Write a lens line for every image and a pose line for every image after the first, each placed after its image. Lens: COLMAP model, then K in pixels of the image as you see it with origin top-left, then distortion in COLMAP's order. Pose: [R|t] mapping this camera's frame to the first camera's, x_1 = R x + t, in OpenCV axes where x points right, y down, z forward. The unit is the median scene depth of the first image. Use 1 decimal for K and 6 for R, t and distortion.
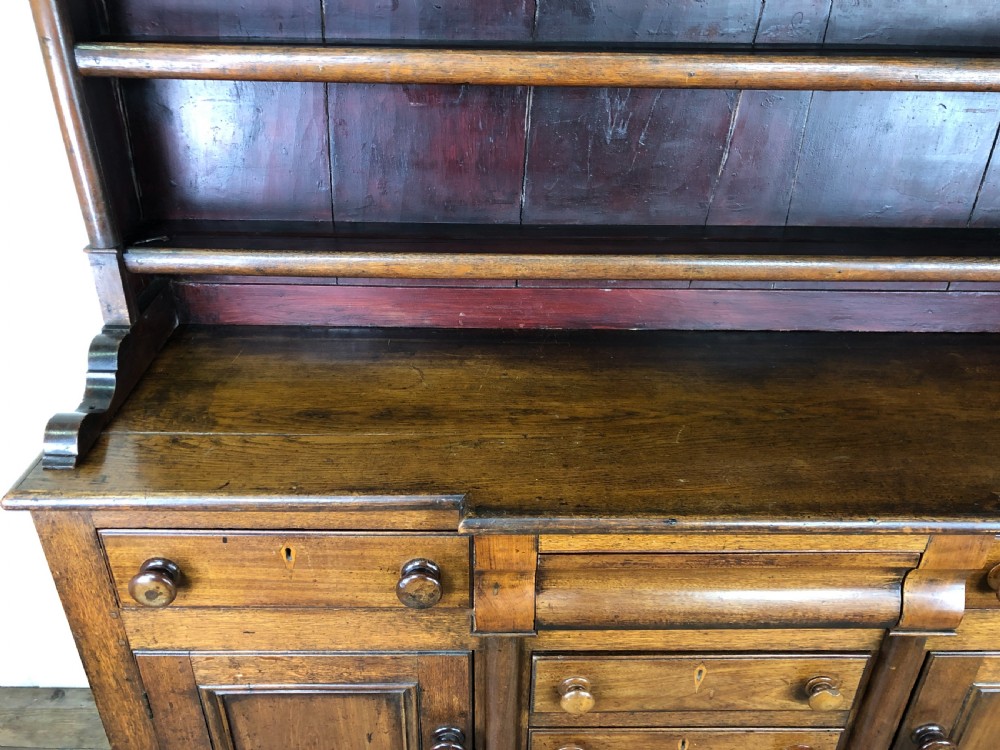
lens RADIAL K [[822.1, 0, 503.2], [0, 822.1, 372.2], [0, 0, 1]] dist [0.027957, -0.025230]
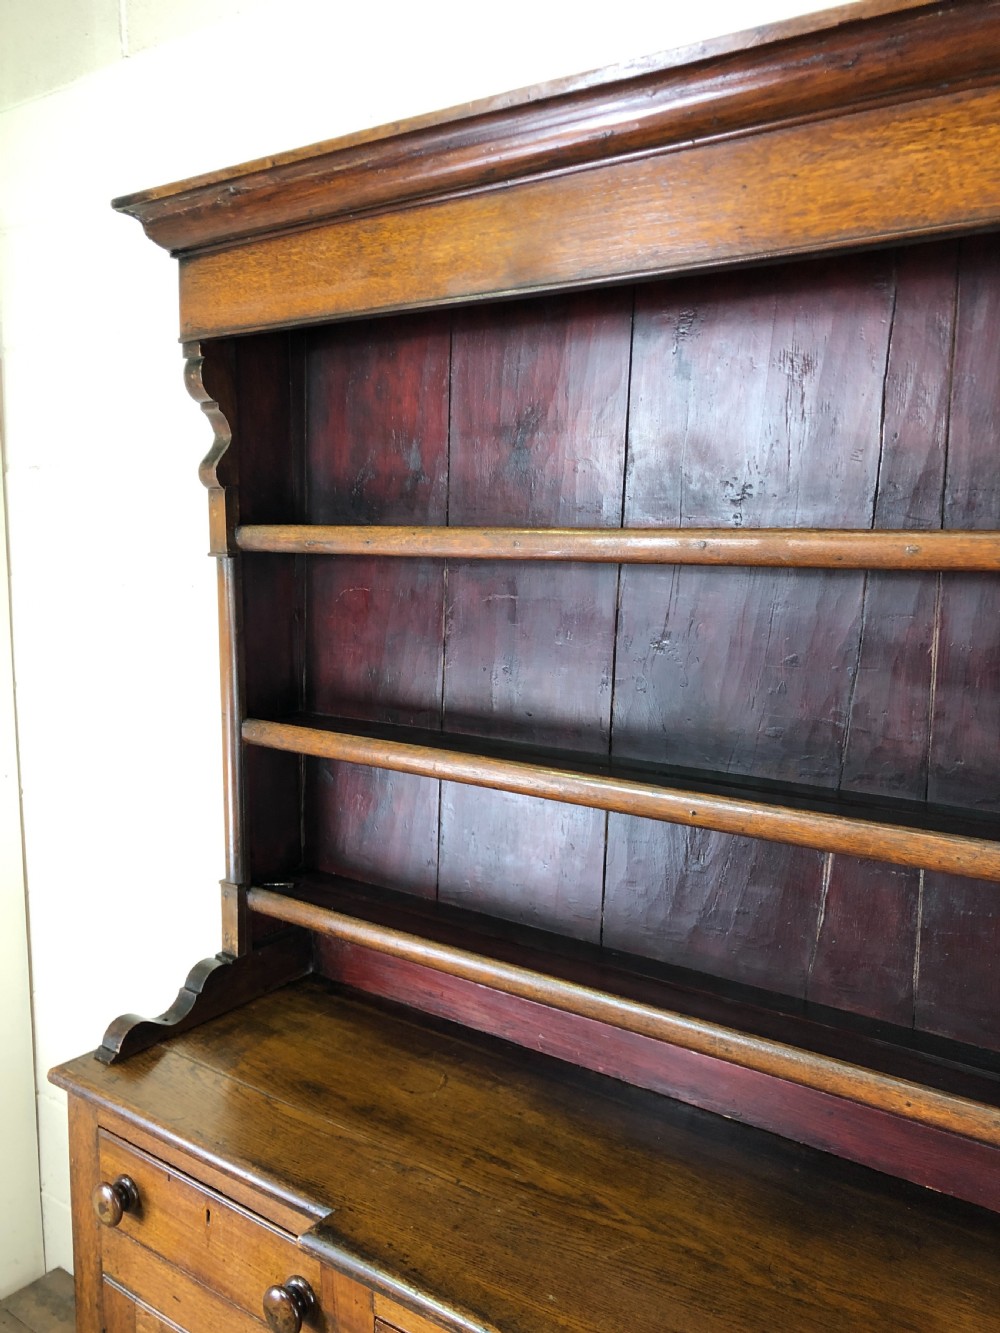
lens RADIAL K [[1095.9, 0, 490.2], [0, 1095.9, 653.4], [0, 0, 1]] dist [0.027957, -0.025230]
pose [[0.798509, 0.059146, -0.599070, 0.685725], [-0.293260, 0.907309, -0.301312, -0.083802], [0.525720, 0.416283, 0.741840, -0.072283]]
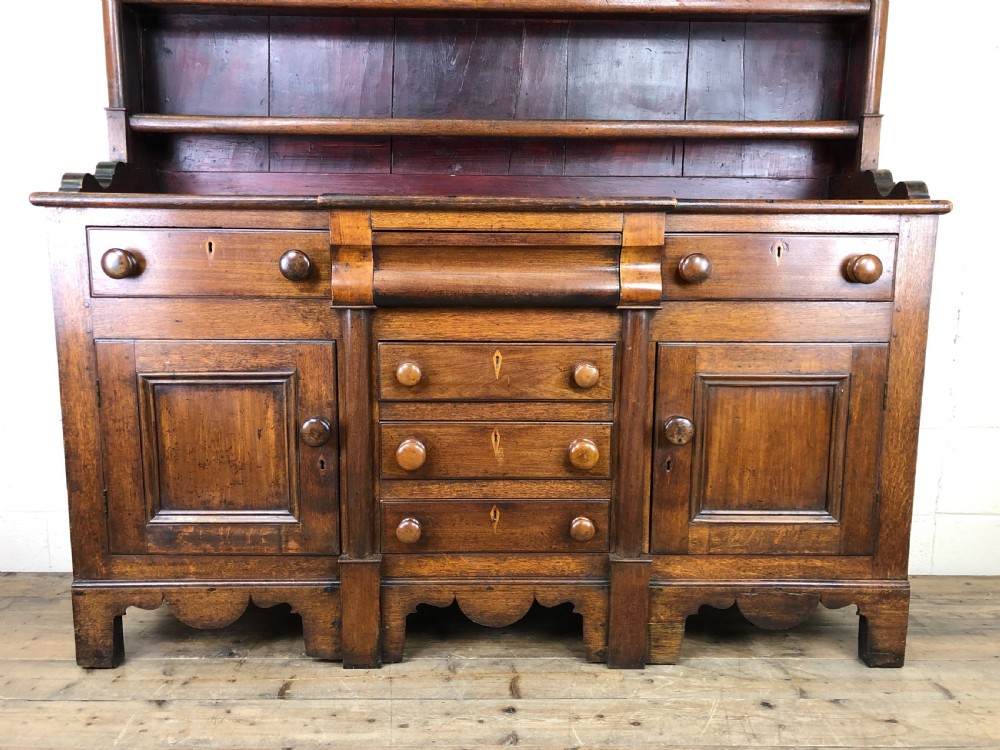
lens RADIAL K [[822.1, 0, 504.0], [0, 822.1, 375.1], [0, 0, 1]] dist [0.027957, -0.025230]
pose [[0.999939, -0.009027, 0.006408, 0.241006], [0.010711, 0.935208, -0.353936, 0.886779], [-0.002798, 0.353983, 0.935248, -0.301658]]
